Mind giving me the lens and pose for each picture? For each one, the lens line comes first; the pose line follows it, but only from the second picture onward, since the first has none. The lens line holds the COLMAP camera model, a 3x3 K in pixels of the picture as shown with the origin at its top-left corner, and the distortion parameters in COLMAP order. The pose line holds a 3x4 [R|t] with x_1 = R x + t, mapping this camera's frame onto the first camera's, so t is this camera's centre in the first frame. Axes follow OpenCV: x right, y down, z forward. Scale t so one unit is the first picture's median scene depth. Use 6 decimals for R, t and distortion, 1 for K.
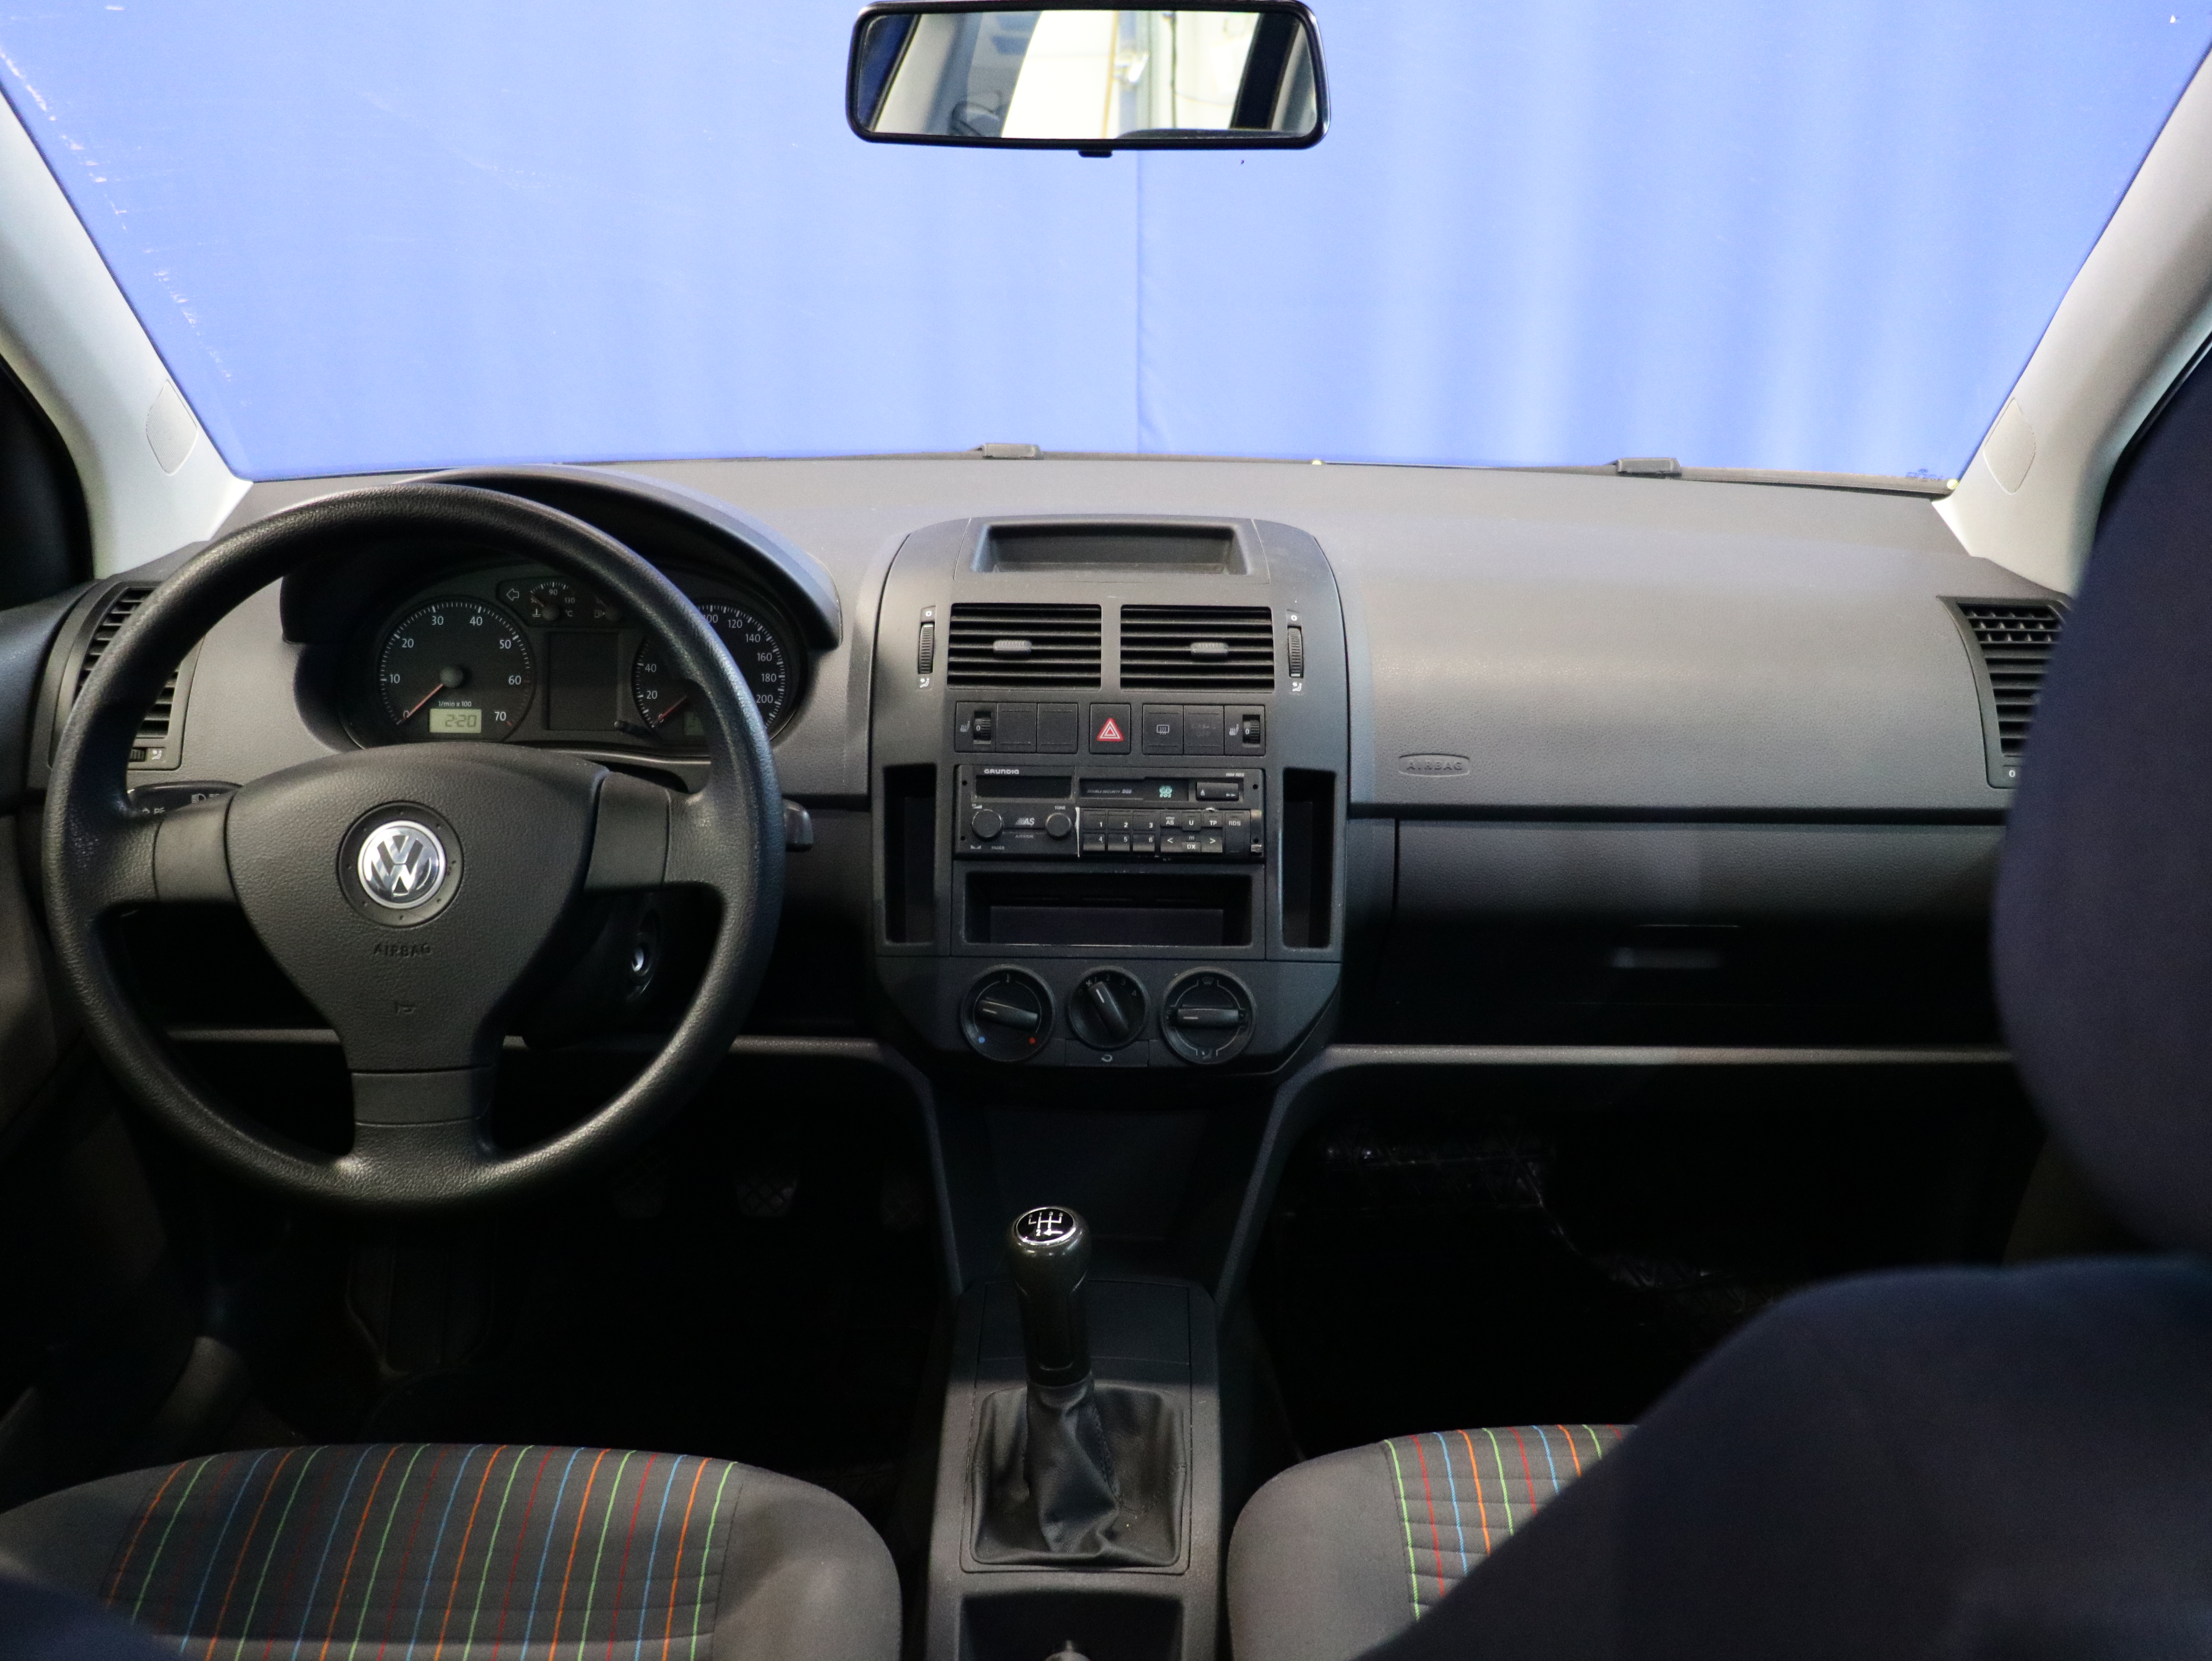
lens RADIAL K [[1947.9, 0, 1060.9], [0, 1947.9, 826.8], [0, 0, 1]] dist [-0.004508, -0.010876]
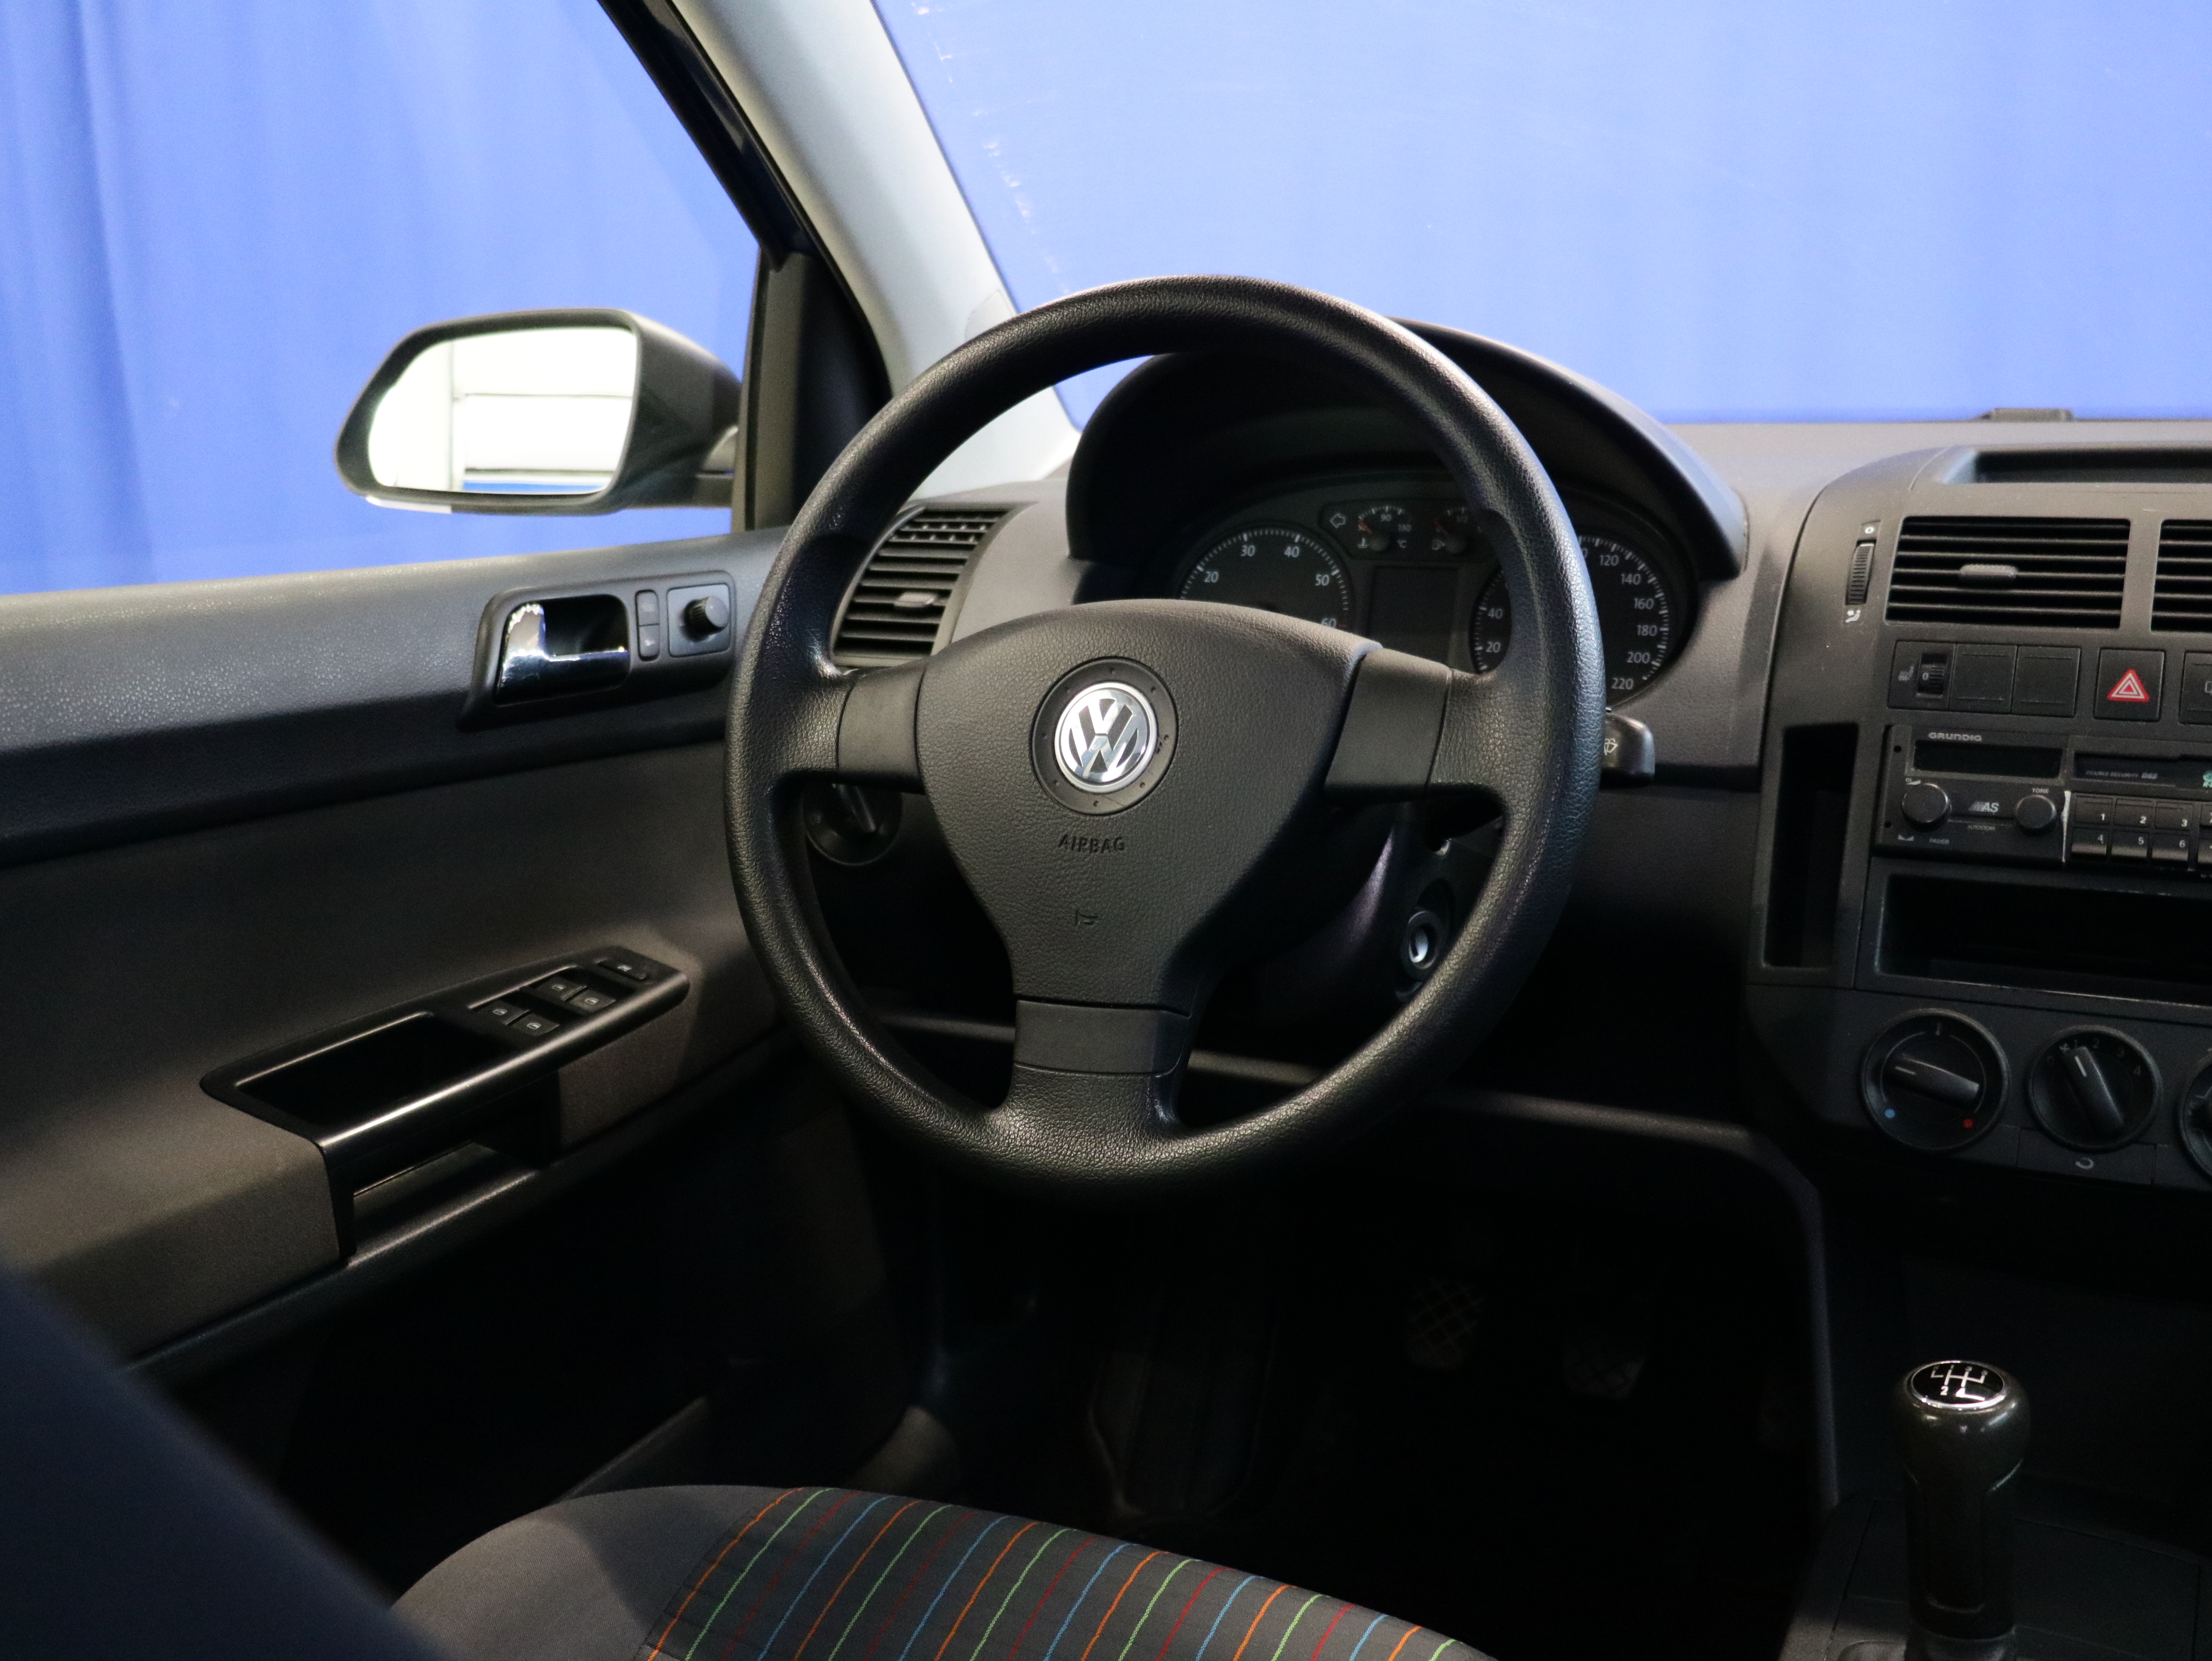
lens RADIAL K [[2176.8, 0, 1106.0], [0, 2176.8, 830.5], [0, 0, 1]] dist [-0.037033, -0.006044]
pose [[0.899482, 0.068459, -0.431562, 0.032167], [-0.119374, 0.988579, -0.091986, 0.110898], [0.420336, 0.134257, 0.897381, 0.182495]]
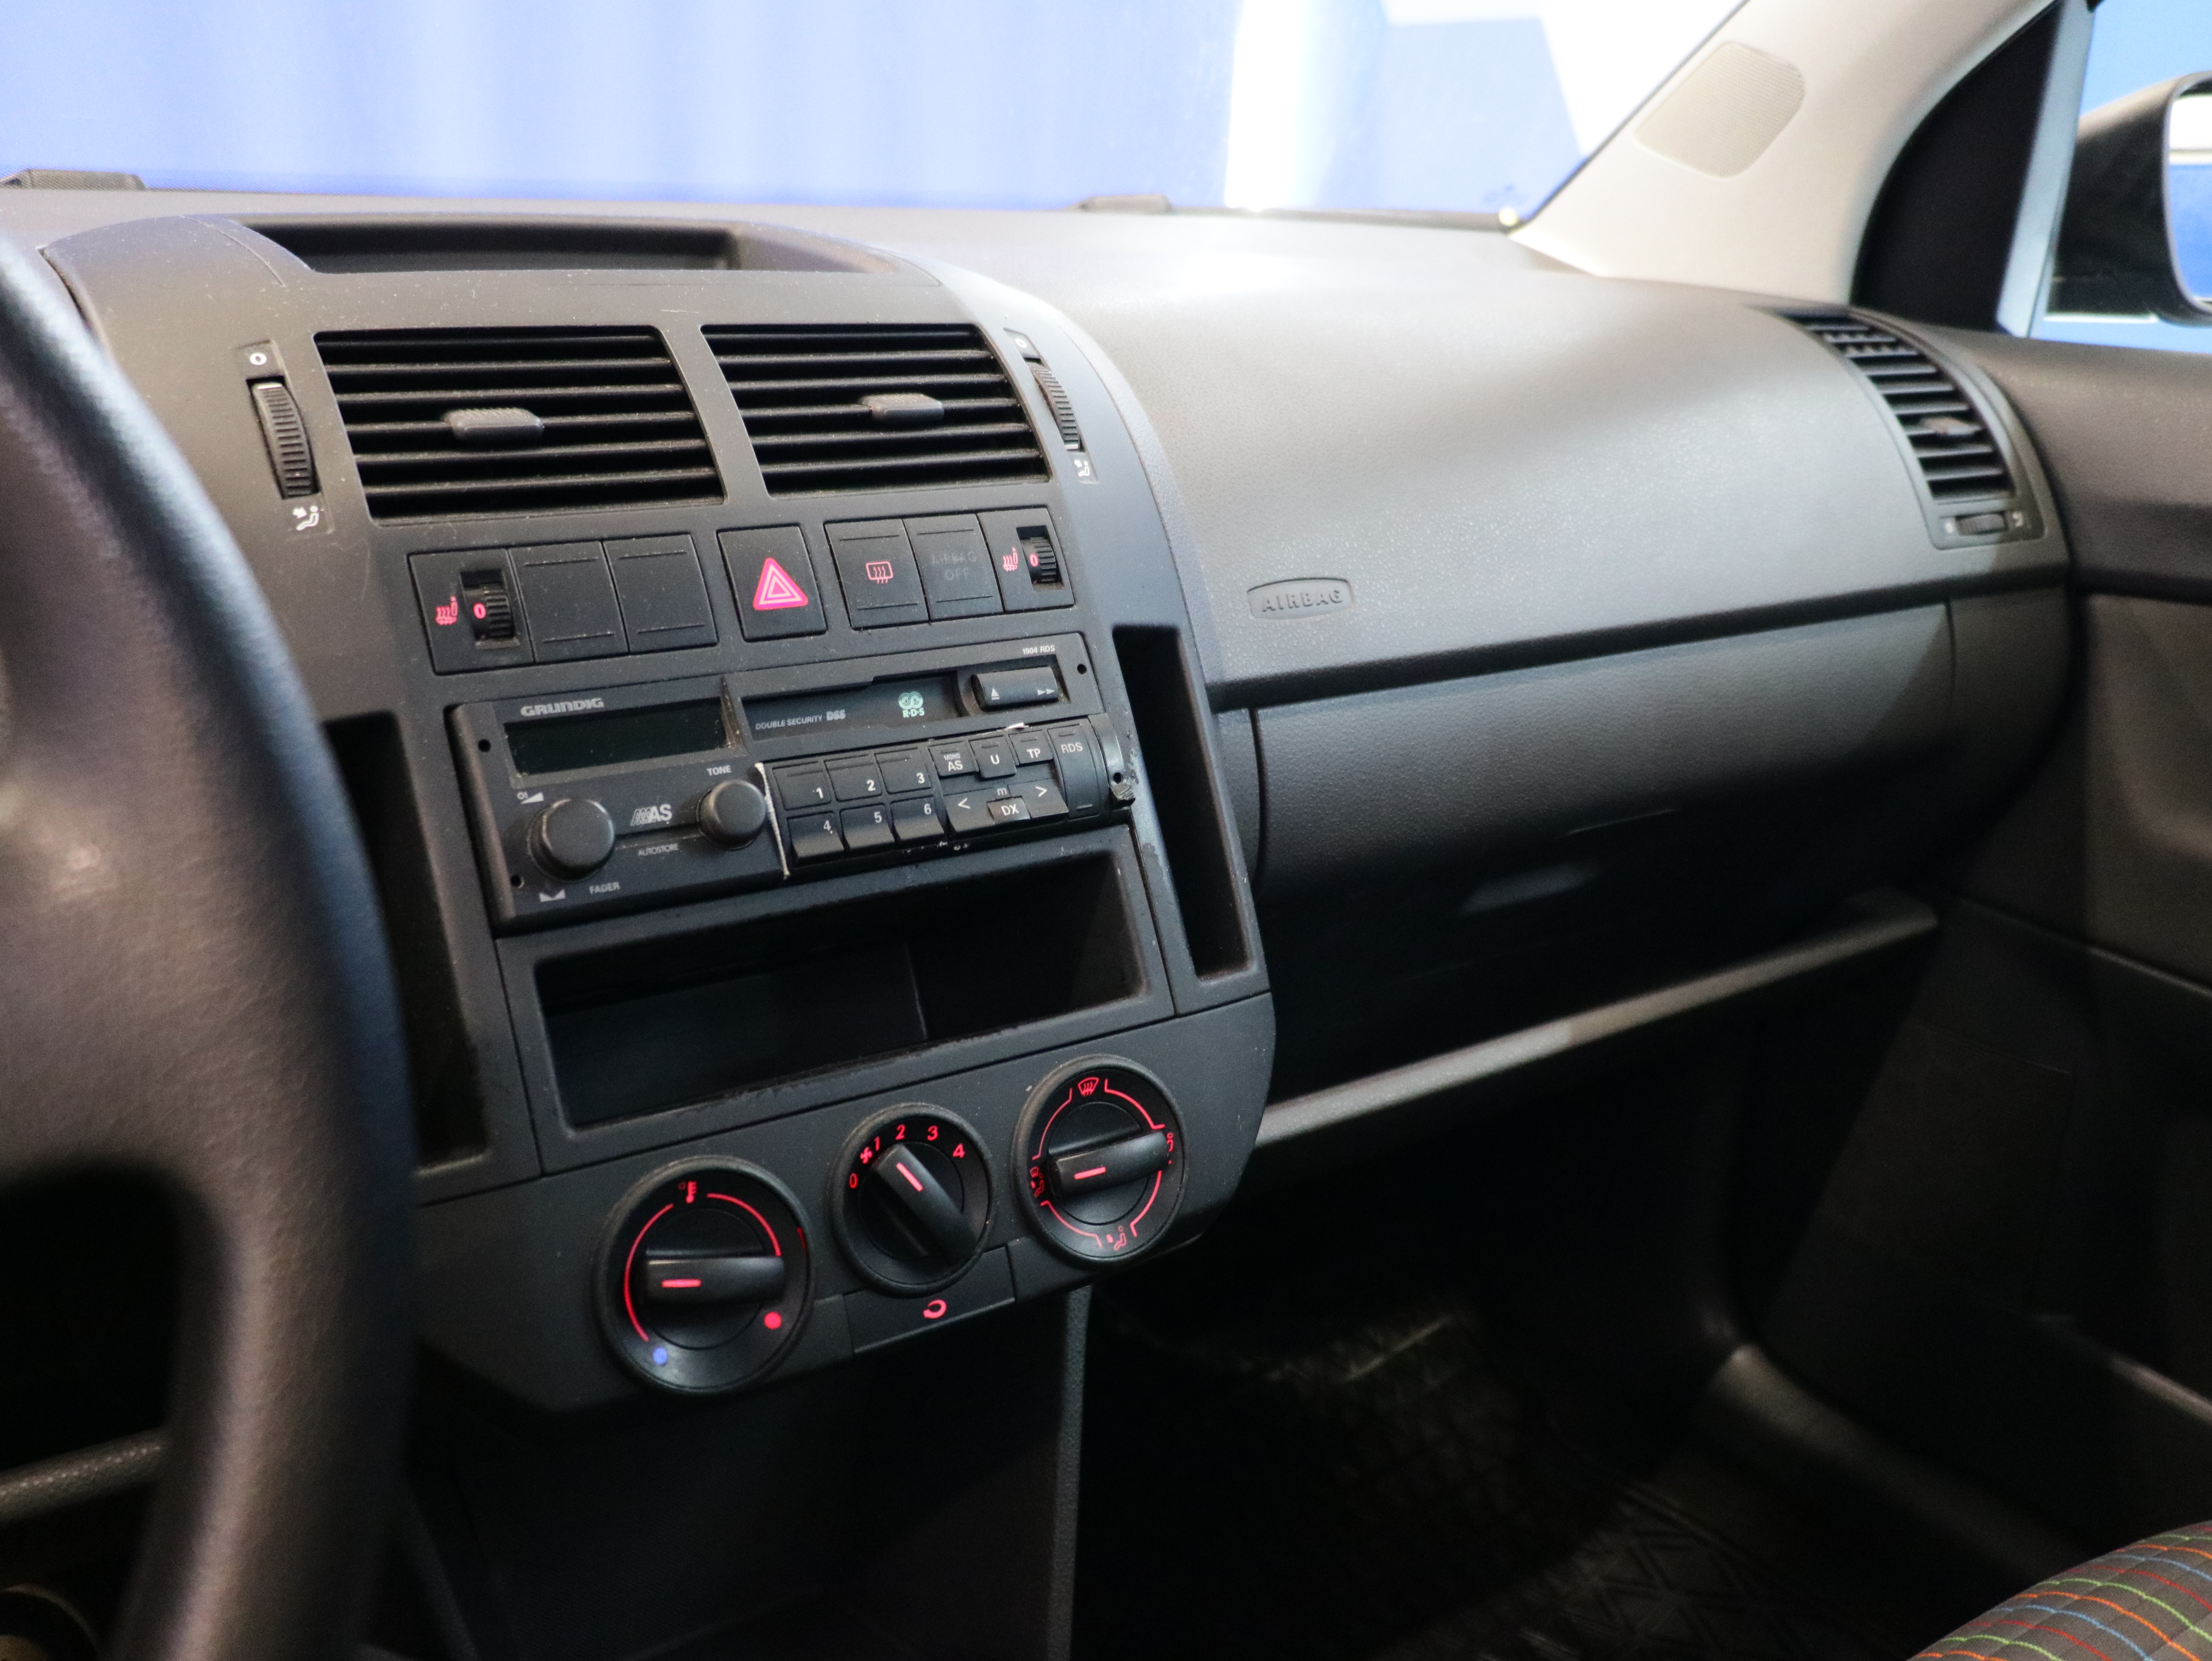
lens RADIAL K [[1947.9, 0, 1060.9], [0, 1947.9, 826.8], [0, 0, 1]] dist [-0.004508, -0.010876]
pose [[0.819688, -0.161004, 0.549717, -0.173793], [0.164566, 0.985418, 0.043229, -0.003752], [-0.548661, 0.055031, 0.834232, 0.592925]]
